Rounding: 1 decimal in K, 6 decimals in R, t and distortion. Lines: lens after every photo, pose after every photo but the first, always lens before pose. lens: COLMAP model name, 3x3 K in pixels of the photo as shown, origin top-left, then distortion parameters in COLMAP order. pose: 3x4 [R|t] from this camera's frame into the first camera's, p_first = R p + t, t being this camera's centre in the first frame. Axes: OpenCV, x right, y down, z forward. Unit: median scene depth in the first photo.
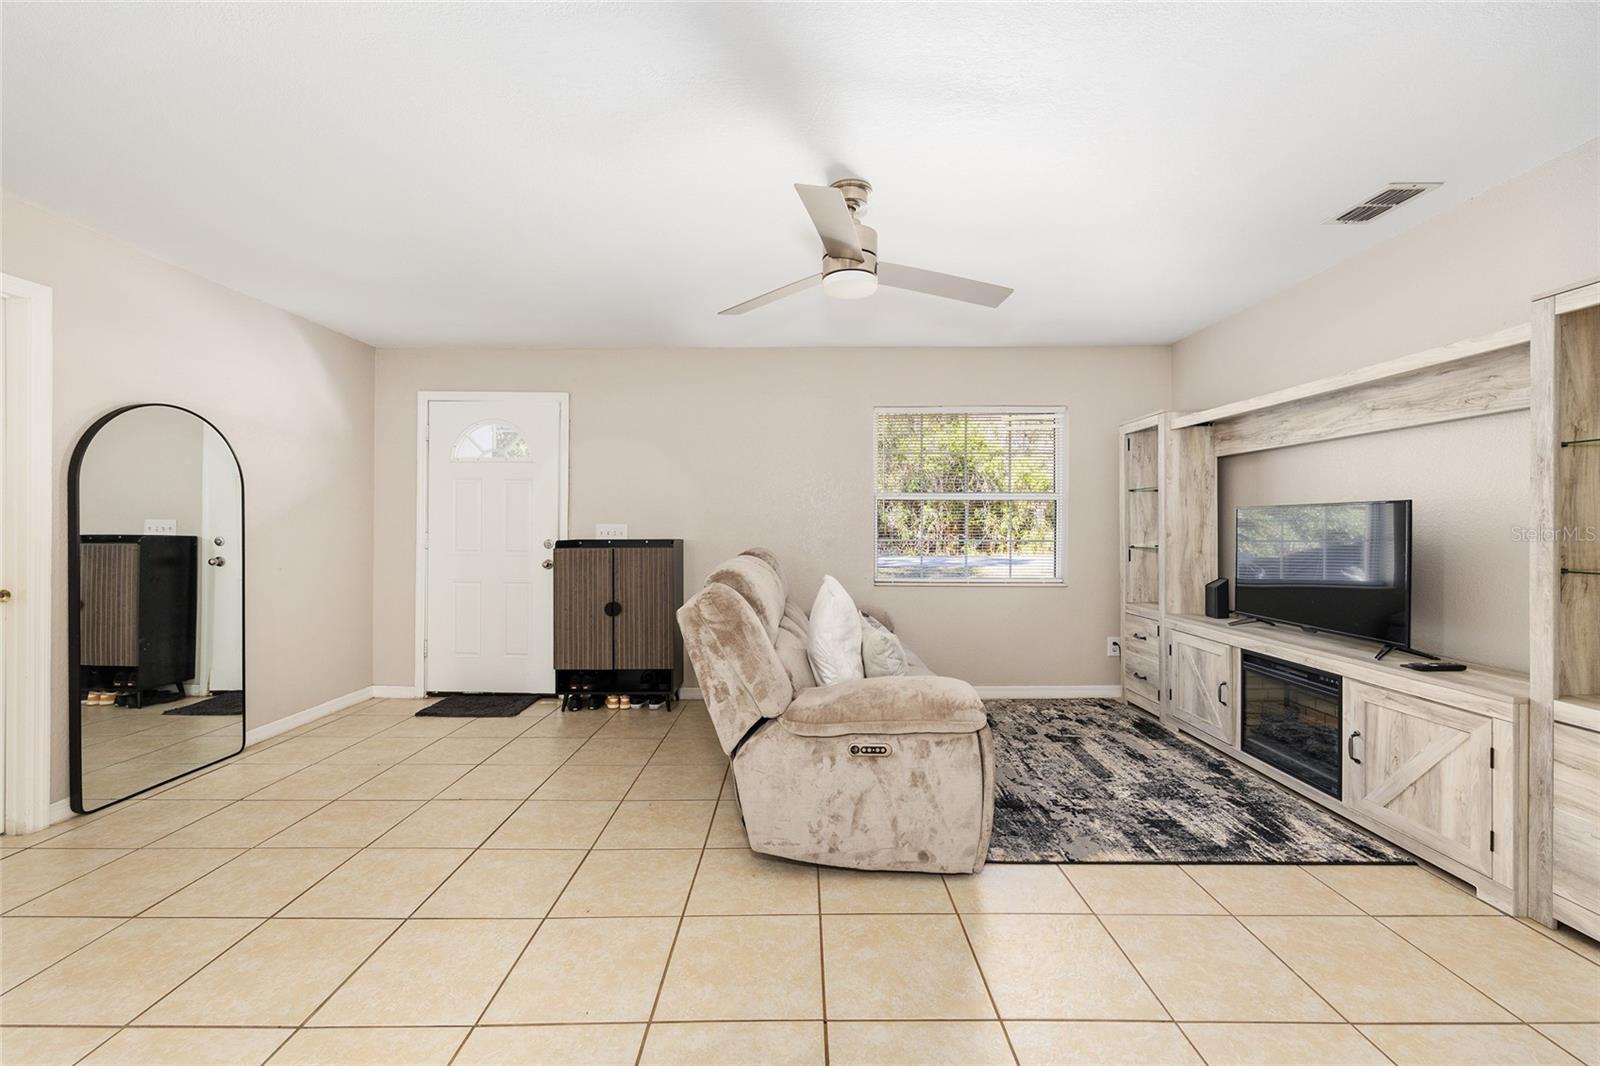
lens RADIAL K [[643.4, 0, 799.9], [0, 643.4, 530.7], [0, 0, 1]] dist [-0.000176, 0.001590]
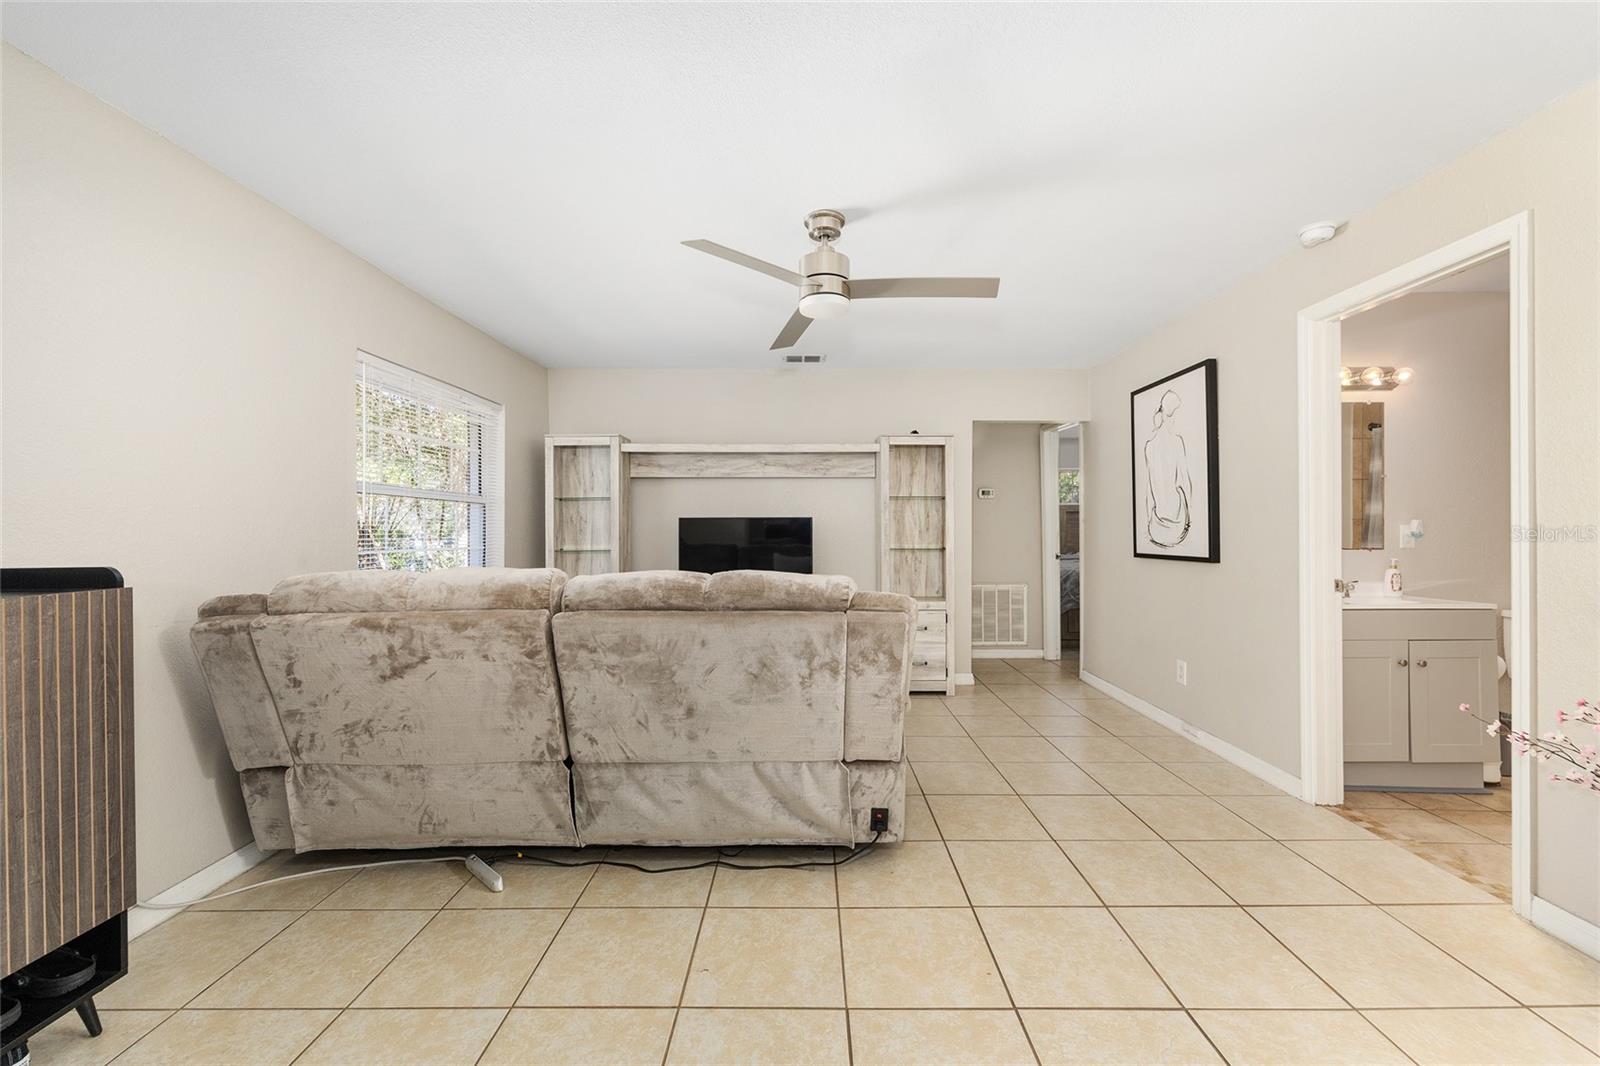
lens RADIAL K [[643.4, 0, 802.5], [0, 643.4, 530.6], [0, 0, 1]] dist [-0.000176, 0.001590]
pose [[0.001428, 0.001828, 0.999997, -0.753150], [0.009032, 0.999958, -0.001841, -0.003580], [-0.999958, 0.009035, 0.001411, 0.782960]]
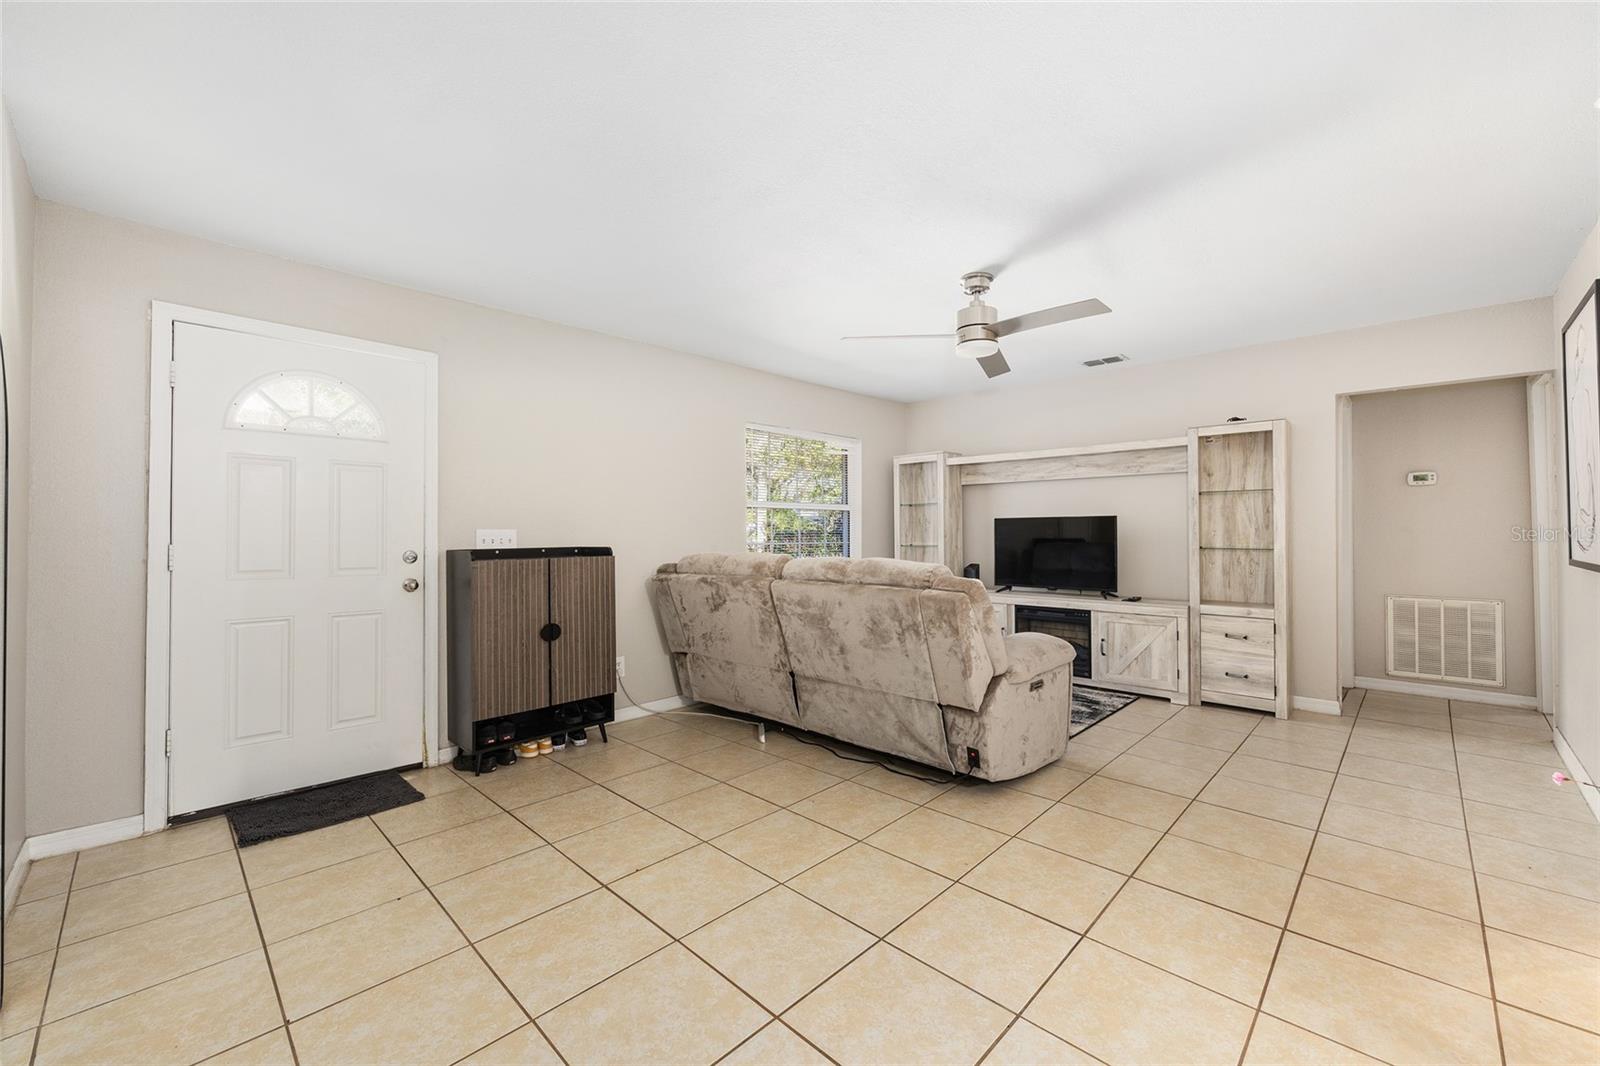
lens RADIAL K [[643.4, 0, 801.9], [0, 643.4, 528.7], [0, 0, 1]] dist [-0.000176, 0.001590]
pose [[0.692831, 0.000047, 0.721100, -0.856643], [0.009921, 0.999905, -0.009598, 0.000328], [-0.721031, 0.013803, 0.692765, 0.256370]]
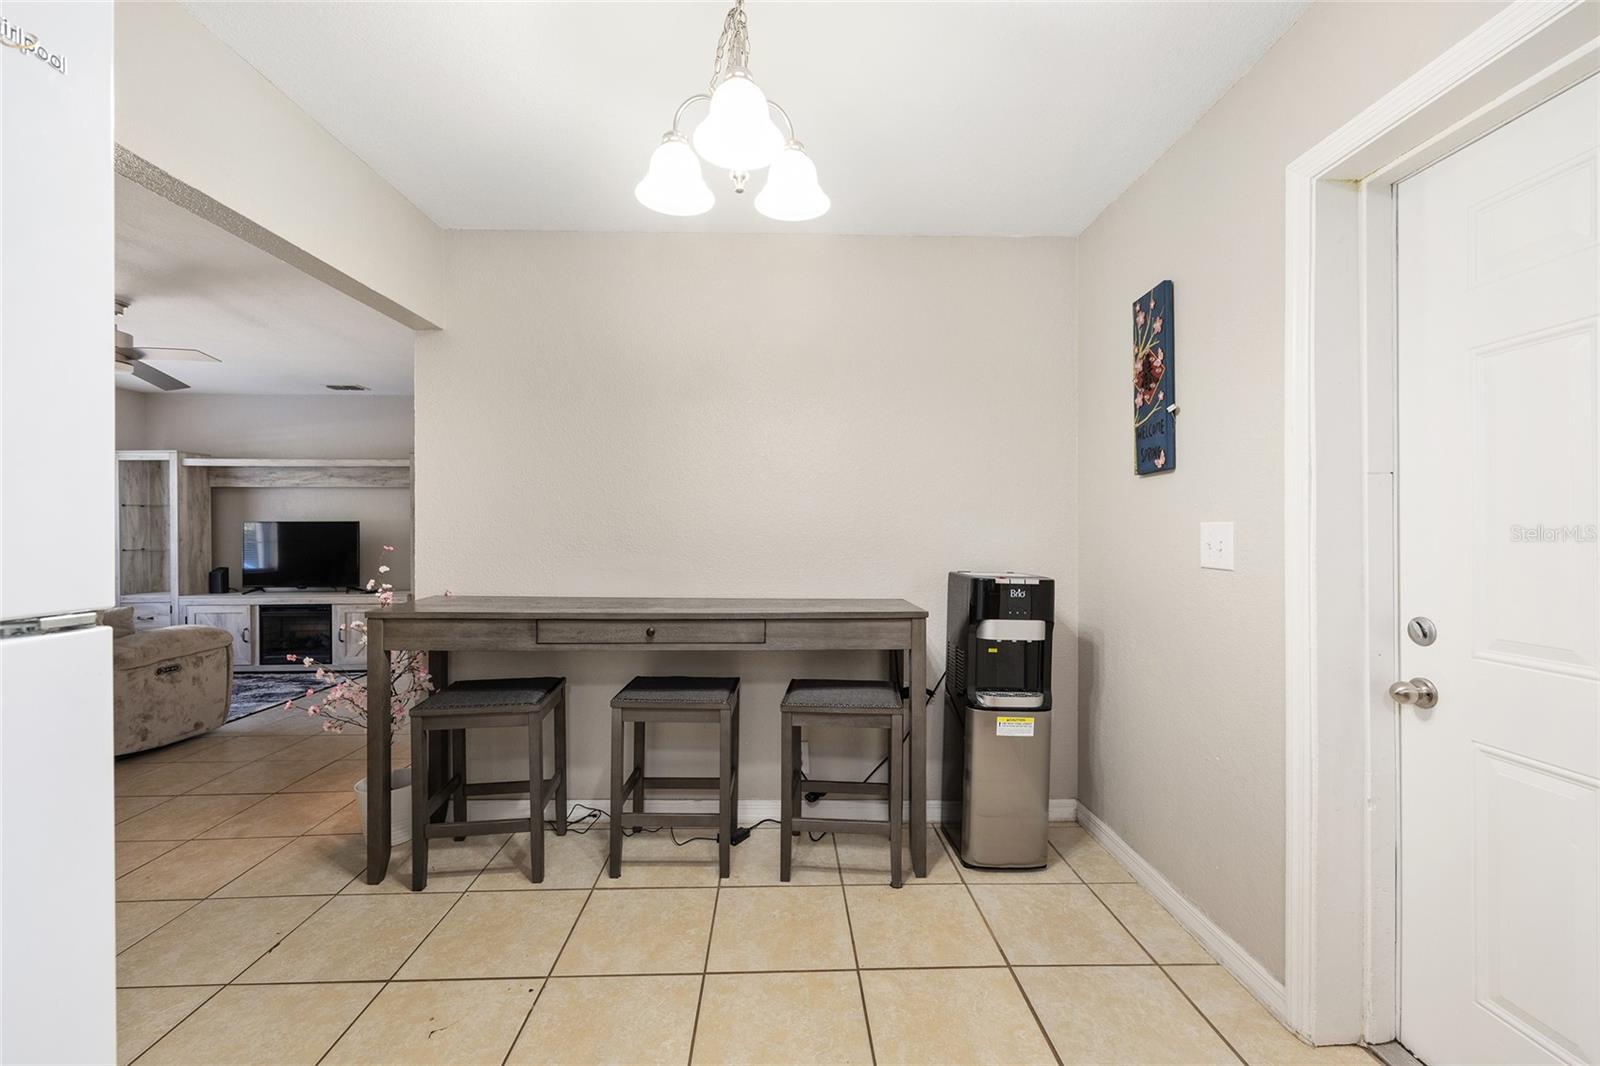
lens RADIAL K [[643.4, 0, 800.5], [0, 643.4, 530.6], [0, 0, 1]] dist [-0.000176, 0.001590]
pose [[-0.036759, 0.004217, 0.999315, -1.061359], [0.011255, 0.999929, -0.003806, 0.008418], [-0.999261, 0.011108, -0.036804, -0.367003]]
